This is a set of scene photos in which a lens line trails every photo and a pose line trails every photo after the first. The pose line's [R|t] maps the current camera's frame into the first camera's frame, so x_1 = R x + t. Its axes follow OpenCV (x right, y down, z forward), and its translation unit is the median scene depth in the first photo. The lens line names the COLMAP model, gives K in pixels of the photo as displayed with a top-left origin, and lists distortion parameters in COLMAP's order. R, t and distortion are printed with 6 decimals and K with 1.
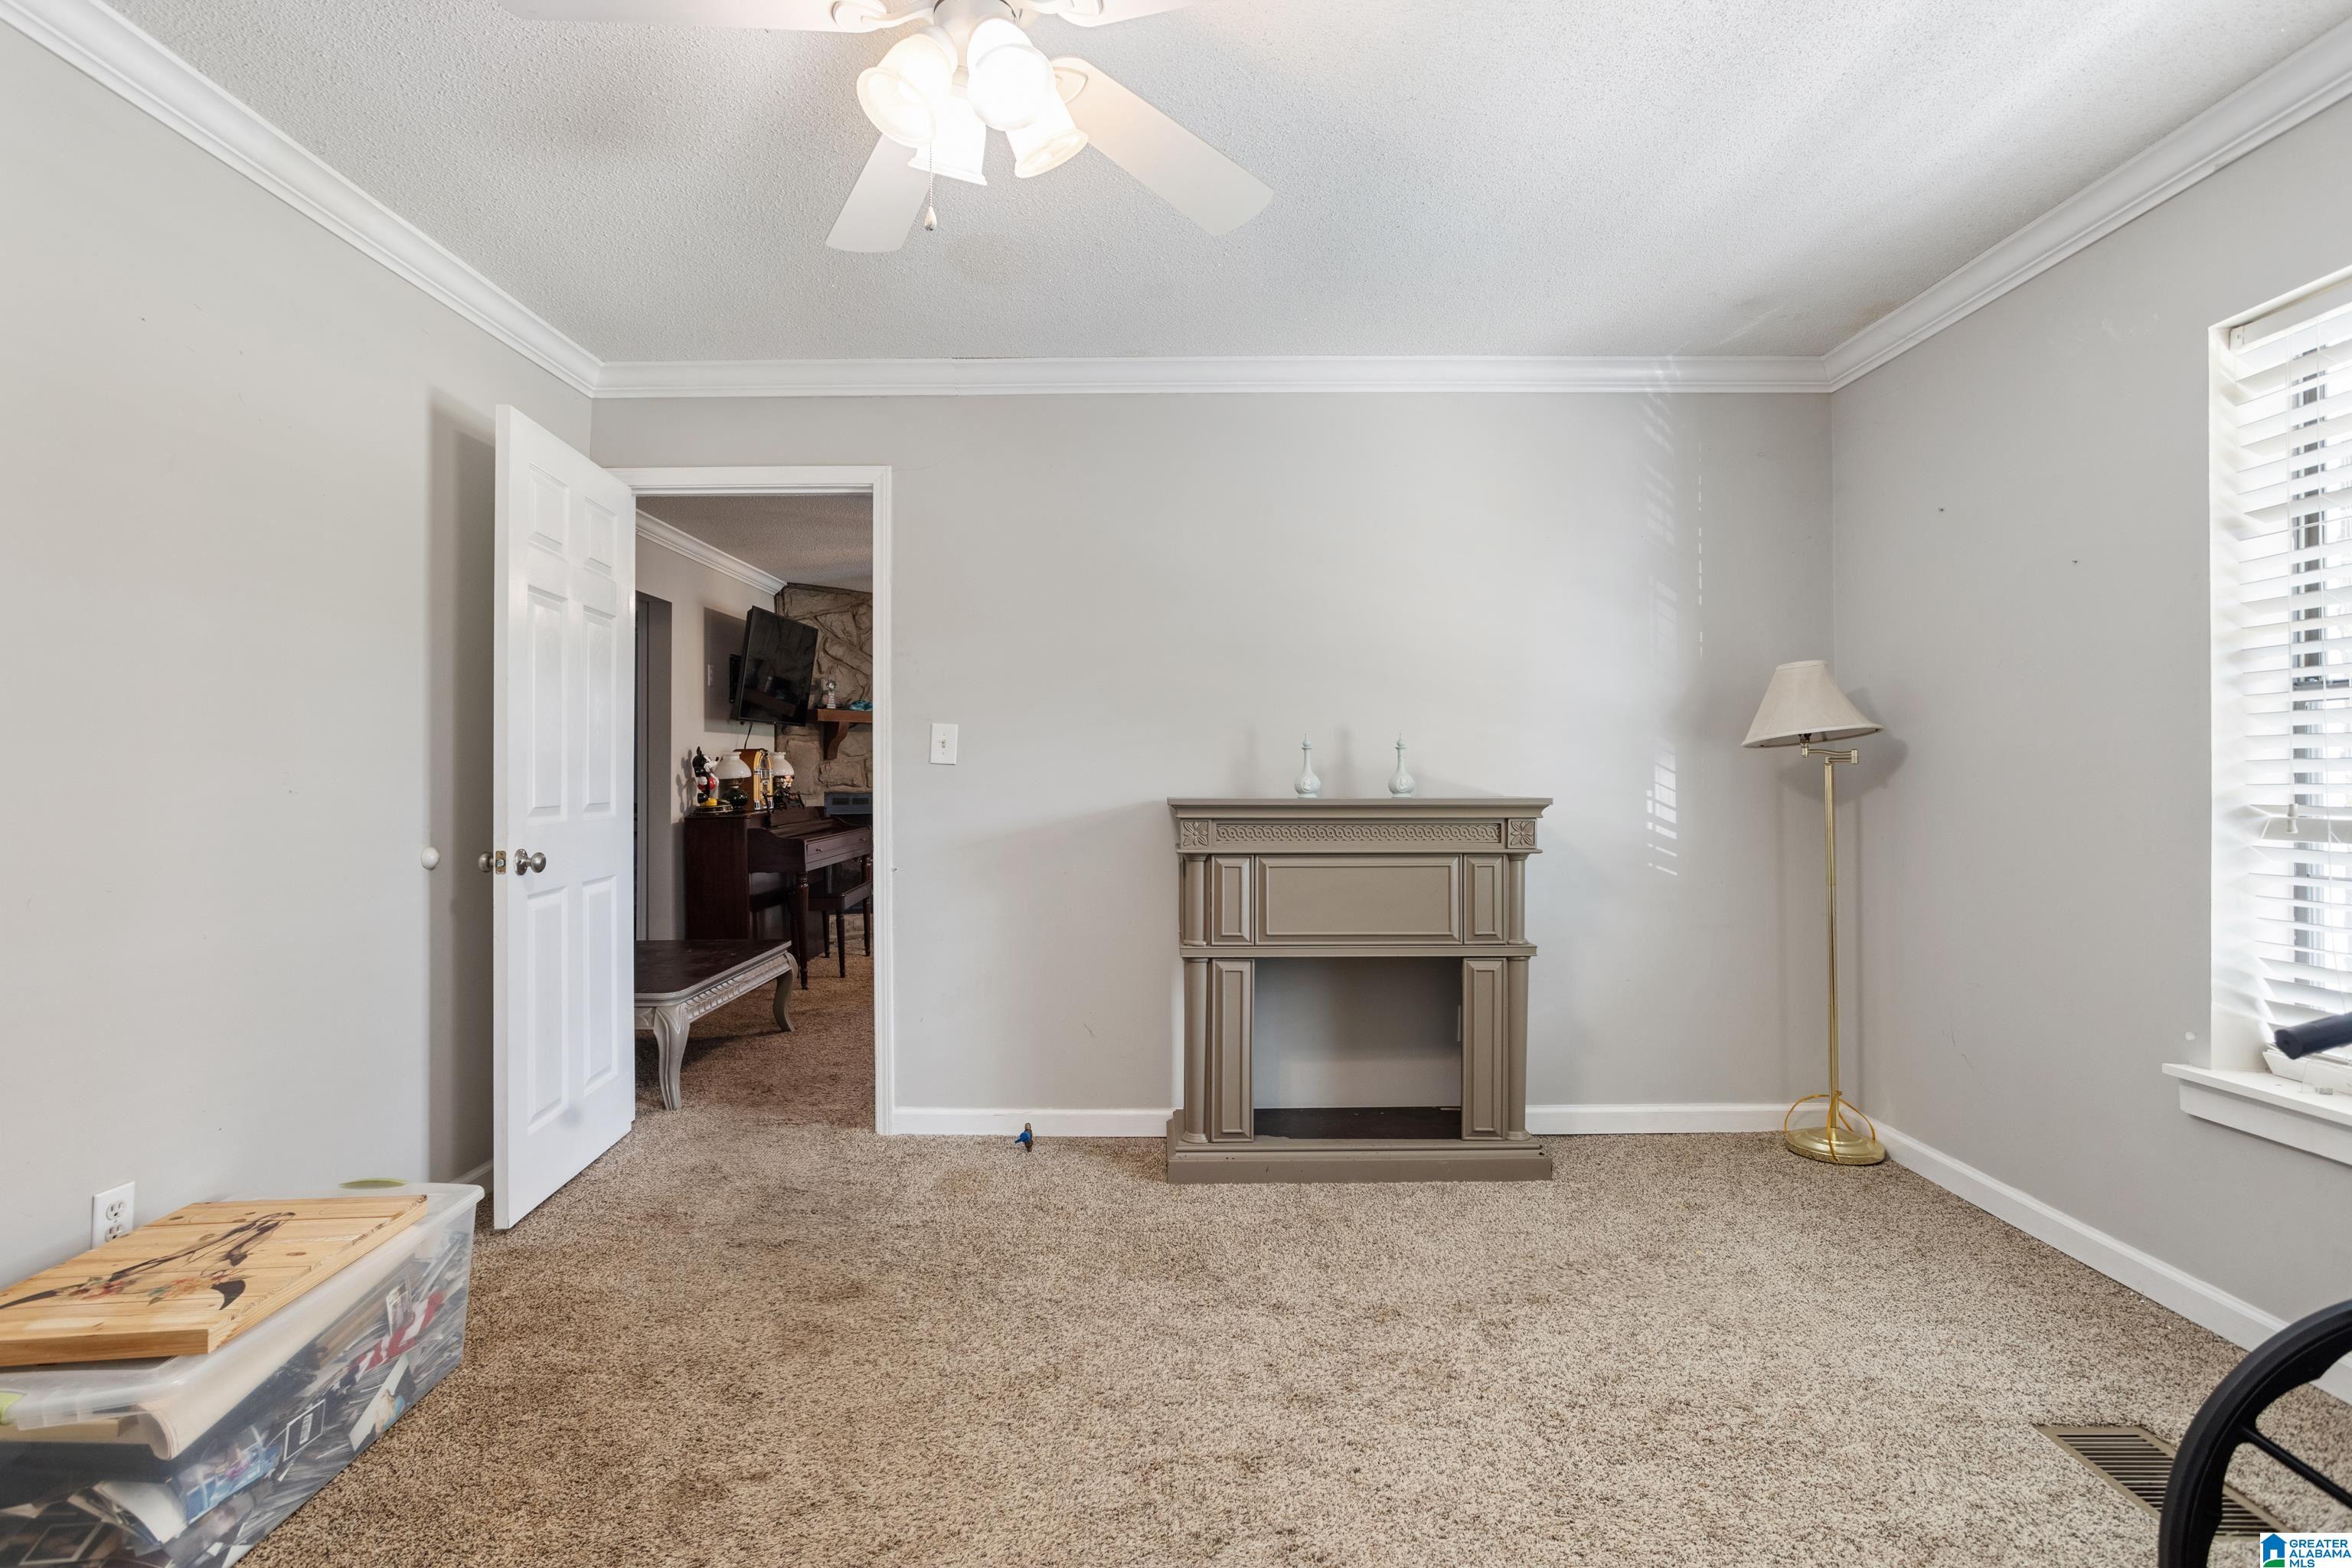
lens RADIAL K [[1156.3, 0, 1167.6], [0, 1156.3, 774.9], [0, 0, 1]] dist [-0.002427, -0.000173]
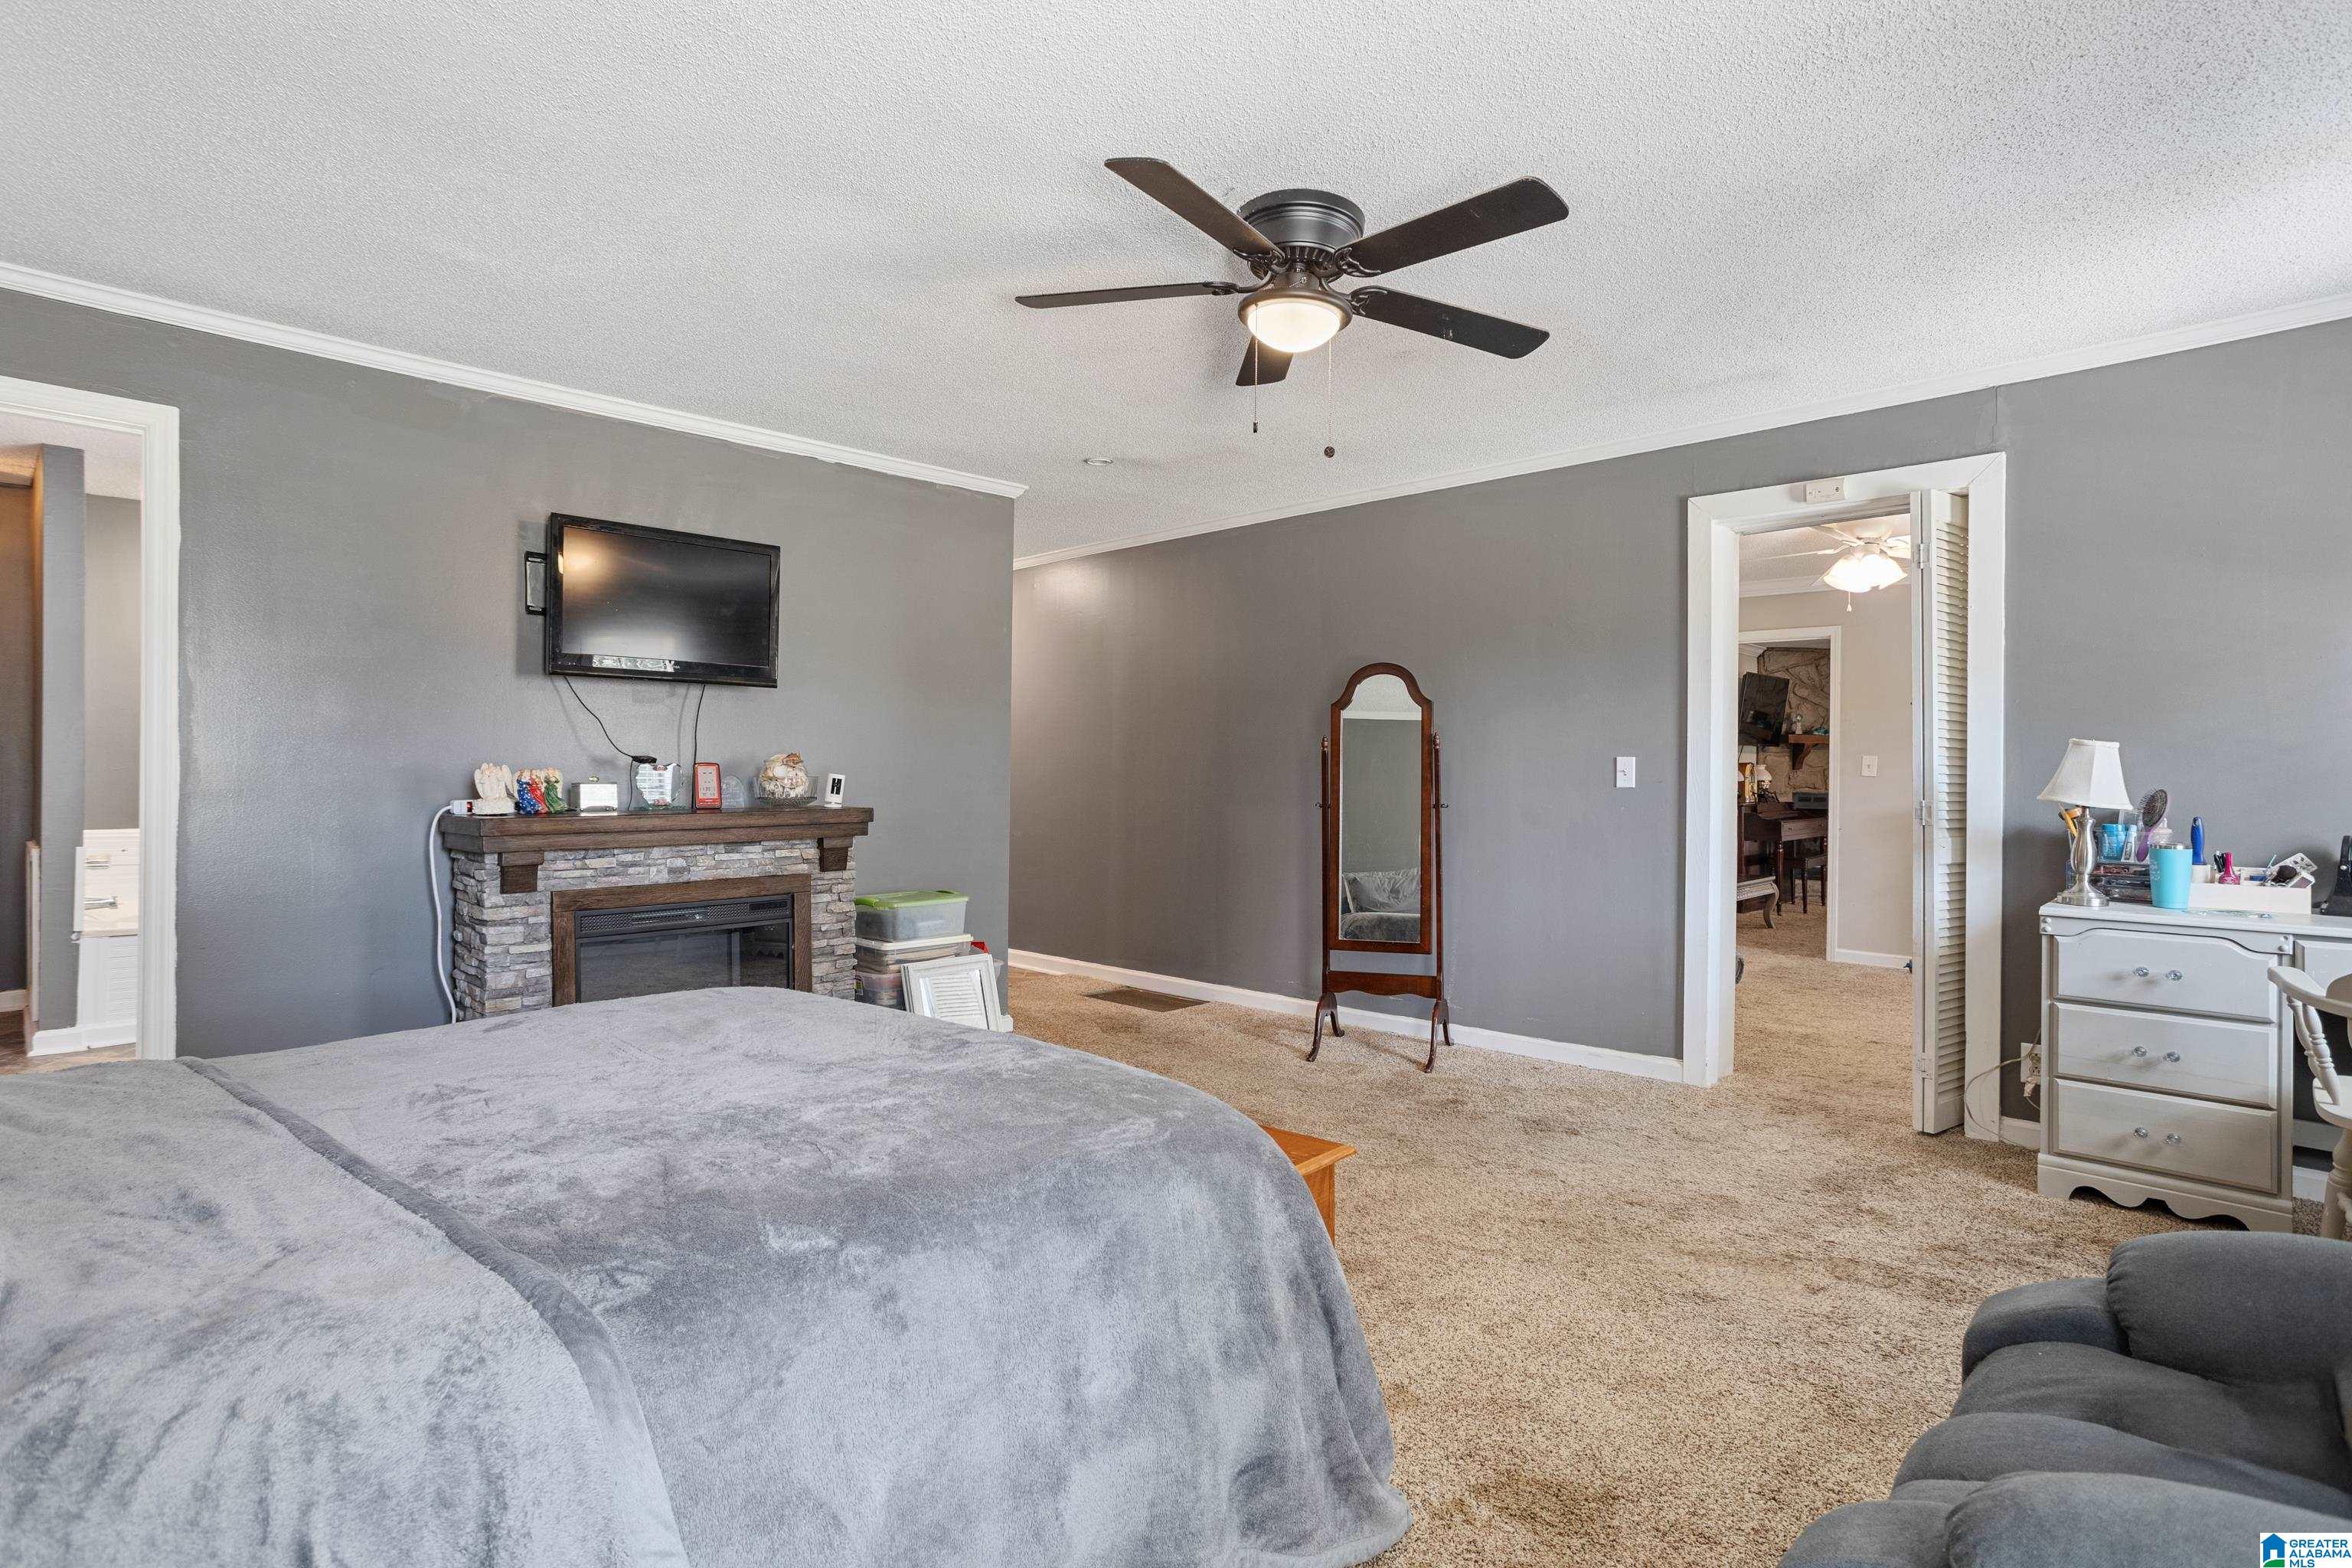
lens RADIAL K [[1192.3, 0, 1176.0], [0, 1192.3, 784.0], [0, 0, 1]] dist [-0.004630, 0.000011]
pose [[0.728664, 0.016288, -0.684678, 0.178117], [-0.011156, 0.999867, 0.011913, -0.004593], [0.684781, -0.001042, 0.728749, -0.680277]]
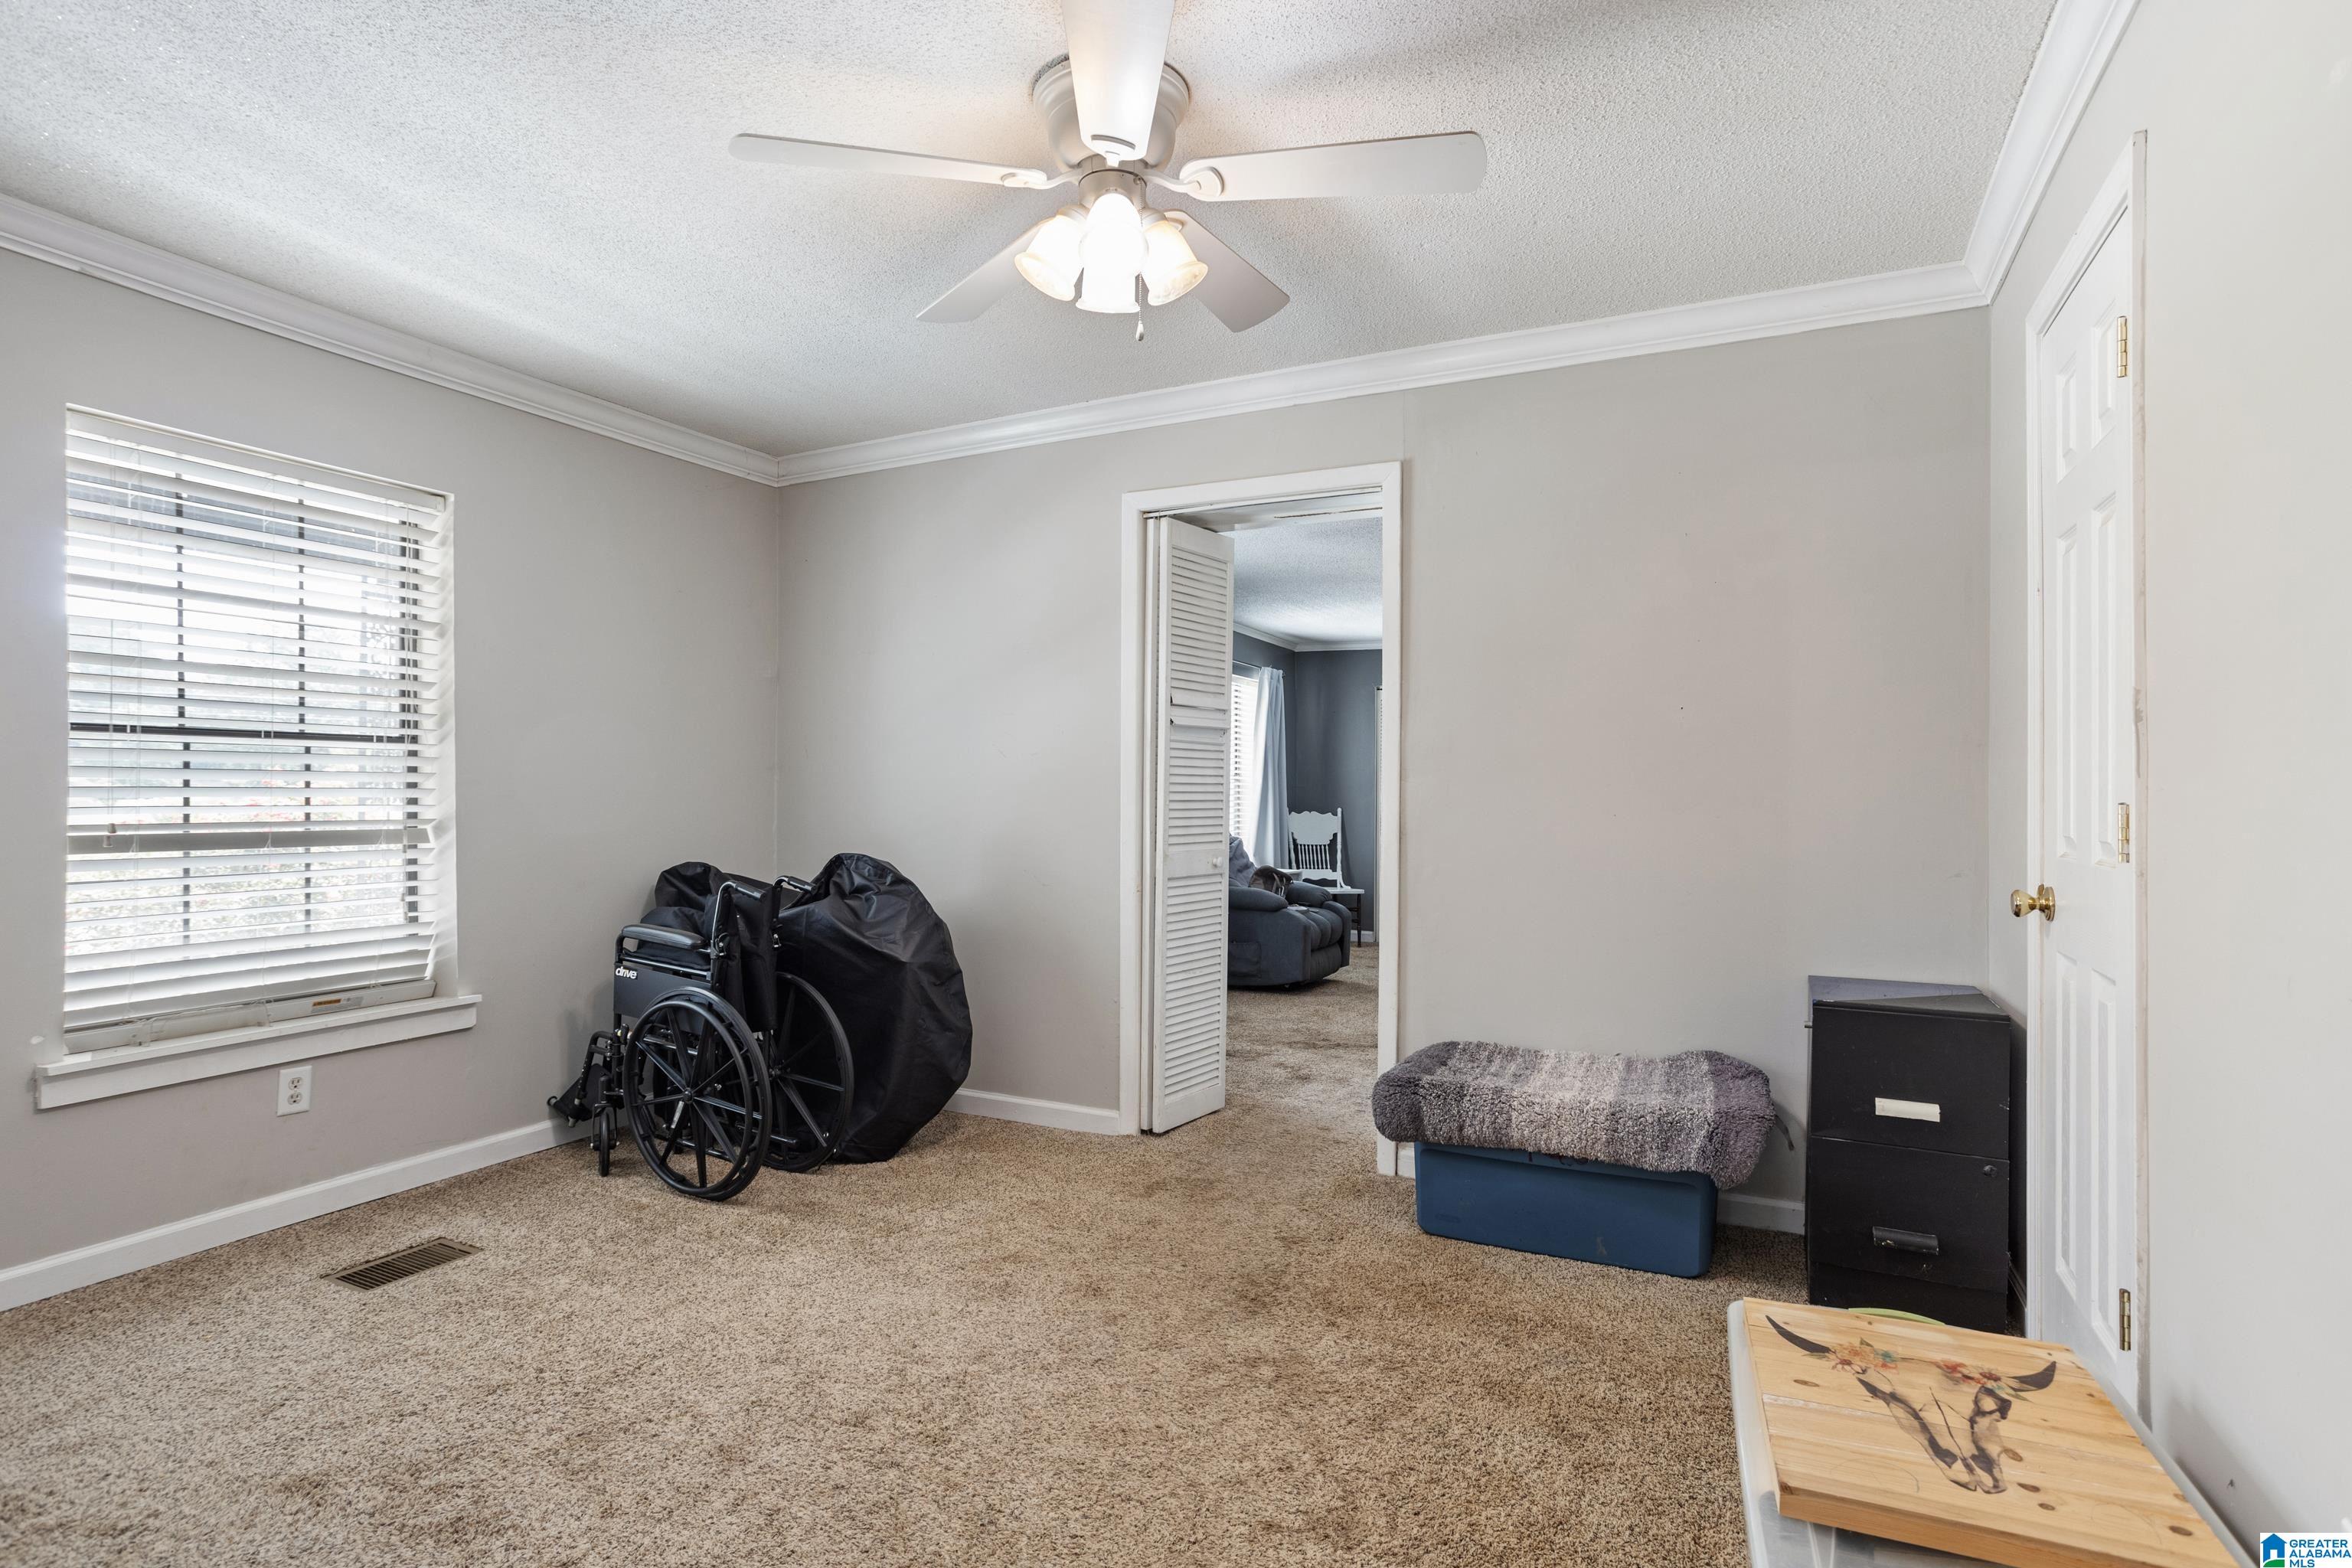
lens RADIAL K [[1156.3, 0, 1167.6], [0, 1156.3, 774.9], [0, 0, 1]] dist [-0.002427, -0.000173]
pose [[-0.903631, 0.009646, 0.428203, -0.374478], [0.001685, 0.999819, -0.018966, -0.001557], [-0.428309, -0.016417, -0.903483, 1.039840]]
